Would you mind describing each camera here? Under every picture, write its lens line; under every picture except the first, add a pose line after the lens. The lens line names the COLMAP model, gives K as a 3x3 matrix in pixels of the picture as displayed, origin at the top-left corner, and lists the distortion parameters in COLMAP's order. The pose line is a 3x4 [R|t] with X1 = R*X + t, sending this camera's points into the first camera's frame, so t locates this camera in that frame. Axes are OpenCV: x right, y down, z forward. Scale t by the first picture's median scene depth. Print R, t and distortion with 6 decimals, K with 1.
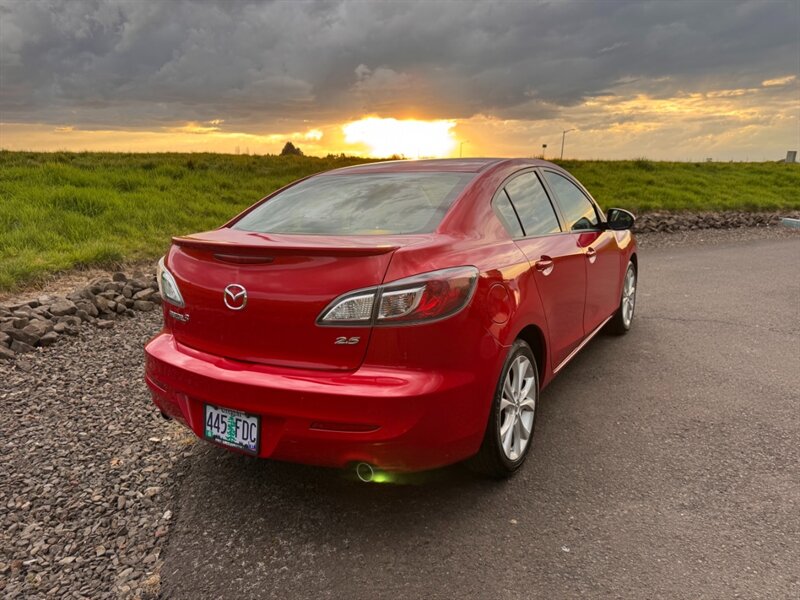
lens RADIAL K [[575.7, 0, 396.2], [0, 575.7, 303.4], [0, 0, 1]] dist [0.005847, -0.005856]
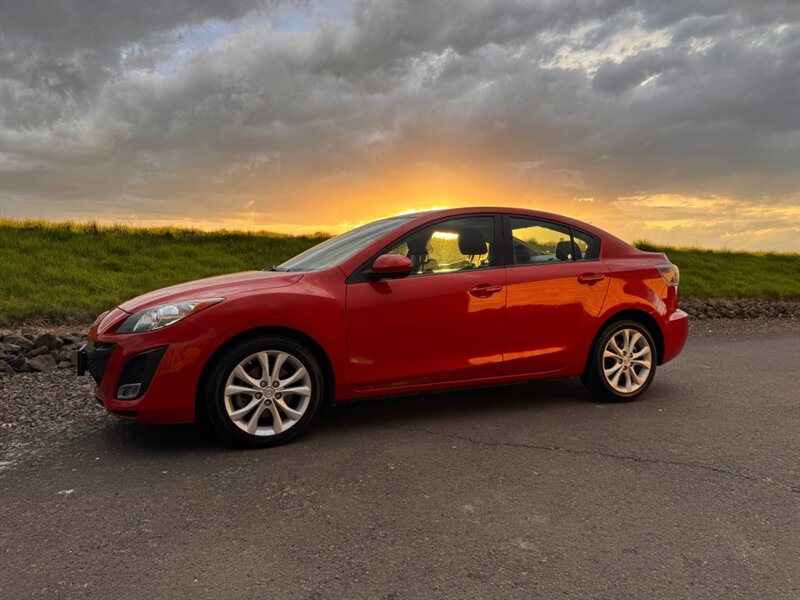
lens RADIAL K [[575.7, 0, 396.2], [0, 575.7, 303.4], [0, 0, 1]] dist [0.005847, -0.005856]
pose [[0.998994, 0.021908, -0.039132, 0.093429], [-0.027562, 0.988250, -0.150343, -0.010490], [0.035379, 0.151270, 0.987859, 0.136243]]
